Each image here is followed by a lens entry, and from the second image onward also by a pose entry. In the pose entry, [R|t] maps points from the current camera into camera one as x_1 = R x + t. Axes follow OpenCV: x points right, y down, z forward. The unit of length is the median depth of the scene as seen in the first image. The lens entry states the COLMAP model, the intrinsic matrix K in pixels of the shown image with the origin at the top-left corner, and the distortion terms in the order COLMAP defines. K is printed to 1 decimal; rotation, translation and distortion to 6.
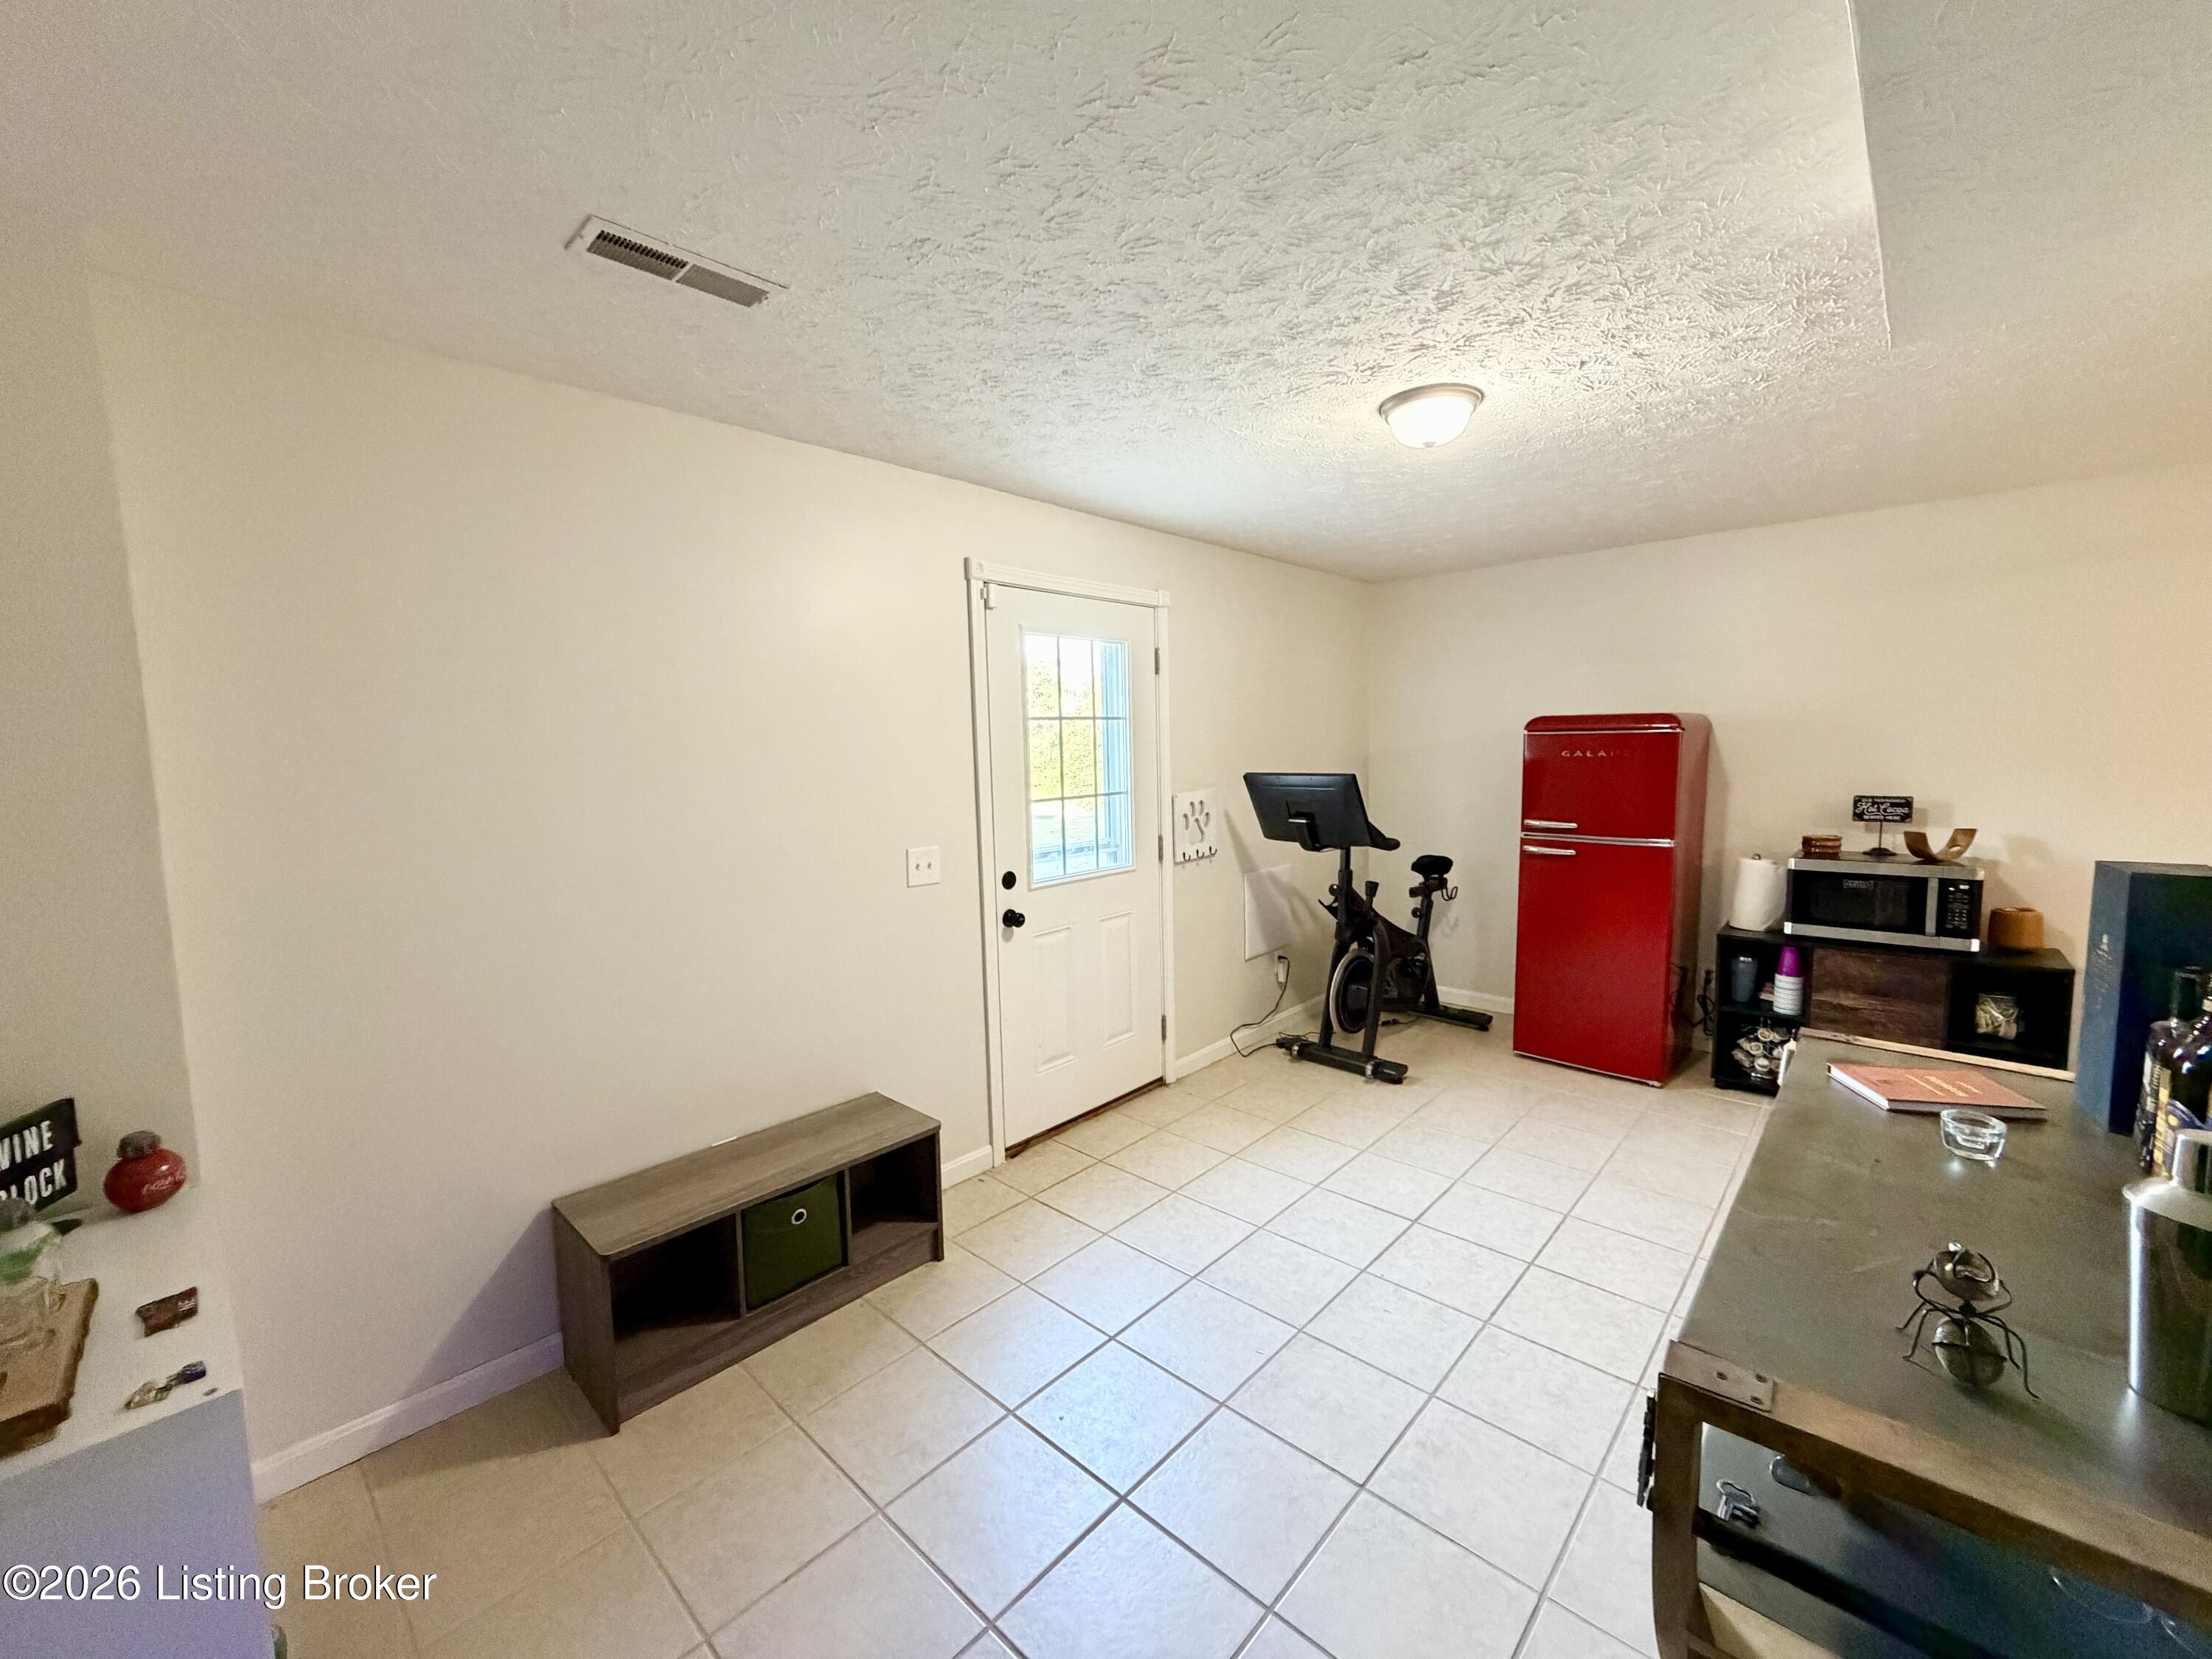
lens RADIAL K [[887.8, 0, 1116.3], [0, 887.8, 838.8], [0, 0, 1]] dist [0.000245, 0.000755]
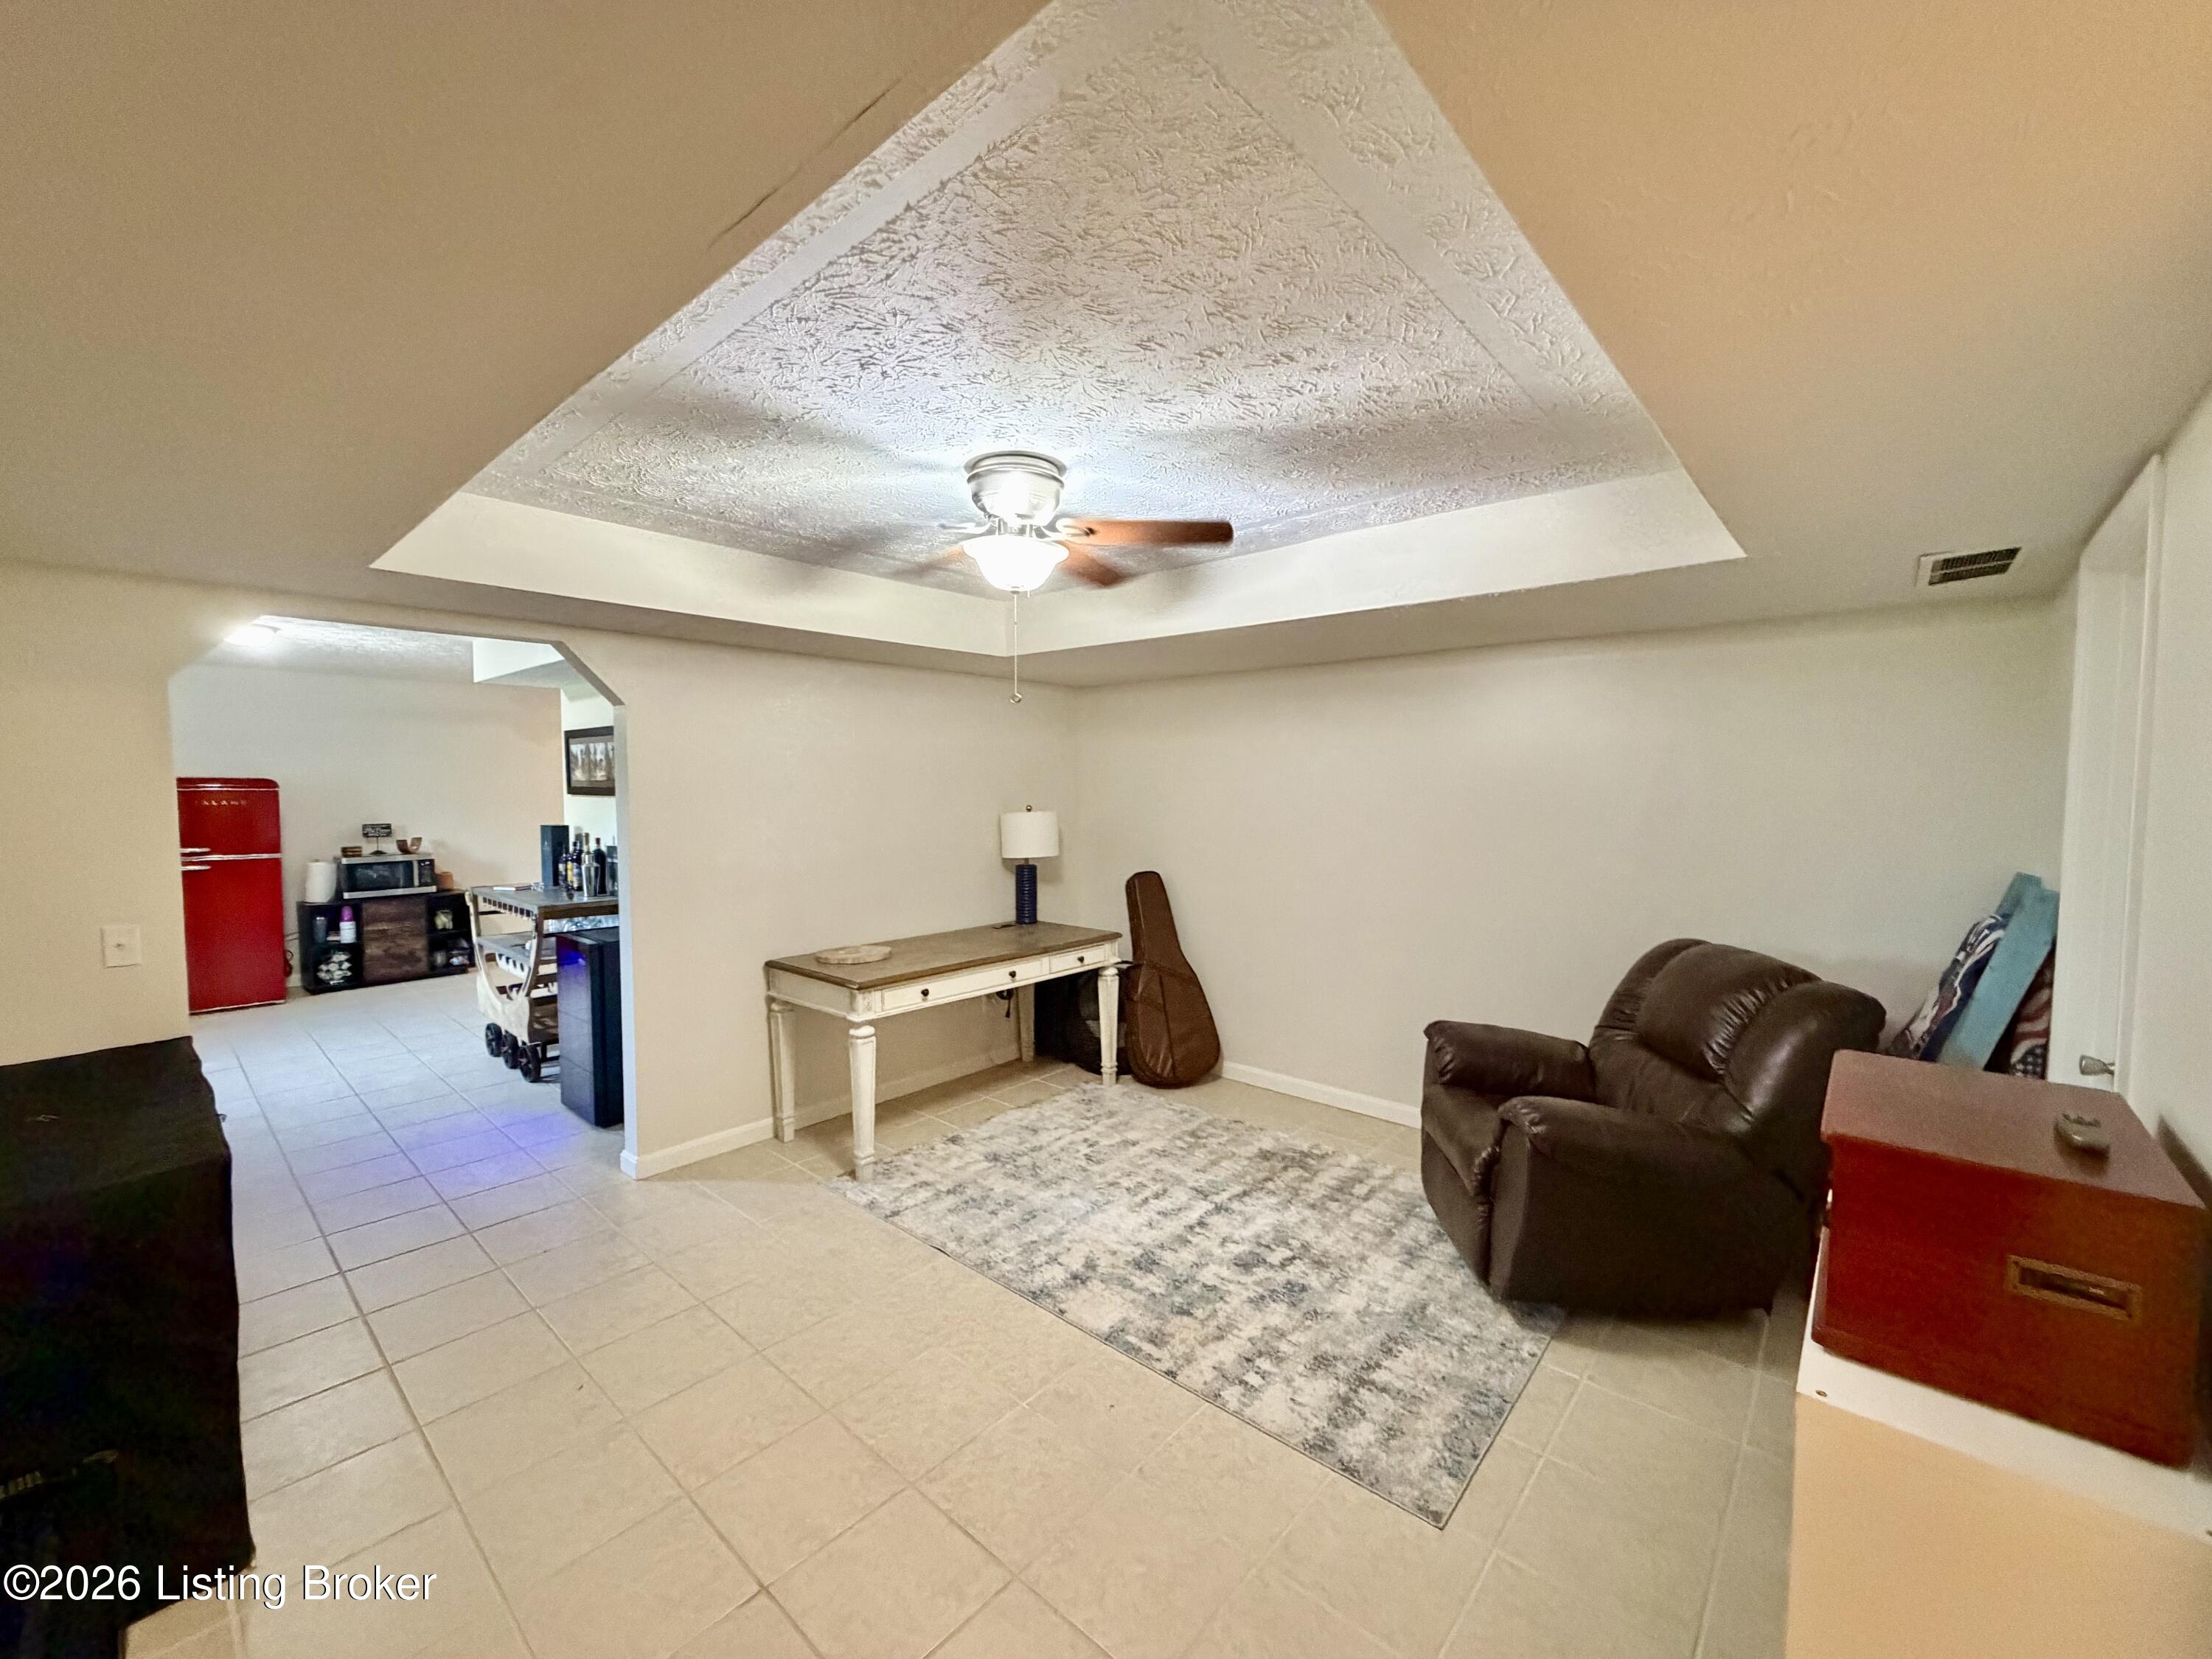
lens RADIAL K [[887.8, 0, 1096.7], [0, 887.8, 816.5], [0, 0, 1]] dist [0.000245, 0.000755]
pose [[0.000948, -0.028957, 0.999580, -1.087382], [0.104337, 0.994128, 0.028700, 0.044828], [-0.994542, 0.104266, 0.003964, -0.585940]]
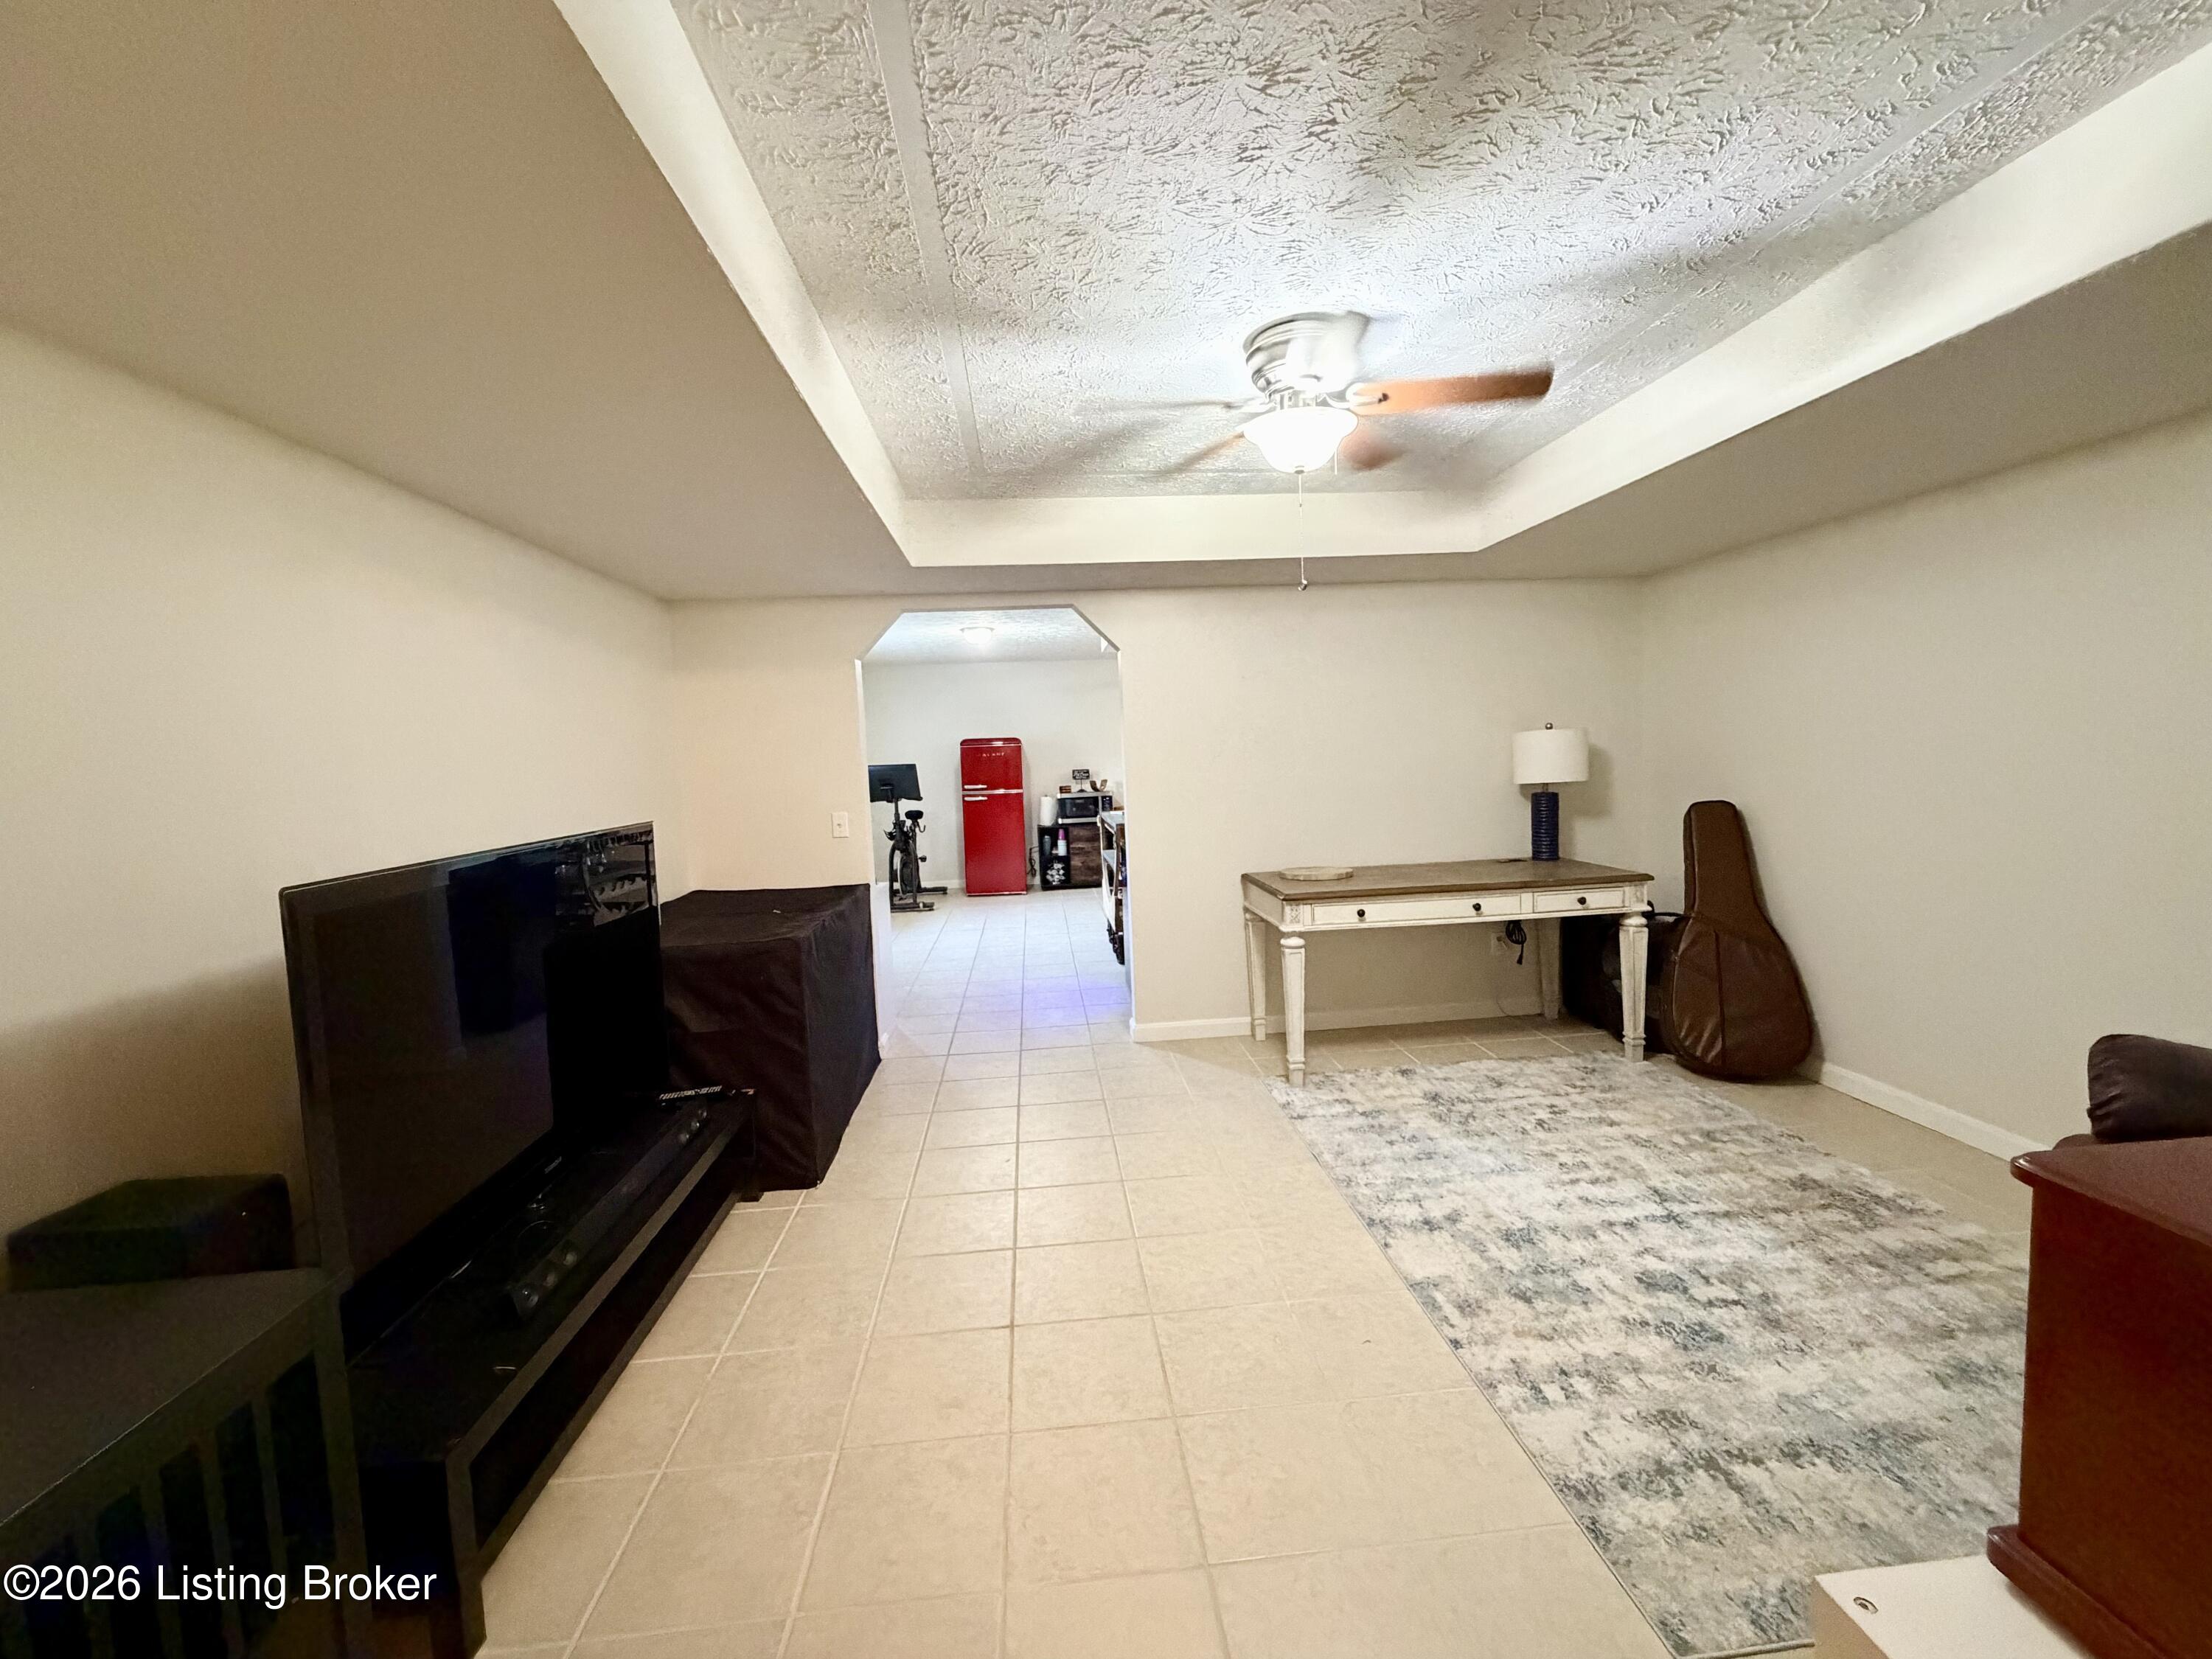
lens RADIAL K [[887.8, 0, 1106.2], [0, 887.8, 836.8], [0, 0, 1]] dist [0.000245, 0.000755]
pose [[0.692711, -0.084226, 0.716280, -0.974170], [0.109306, 0.993945, 0.011167, 0.128757], [-0.712884, 0.070558, 0.697724, -0.864800]]
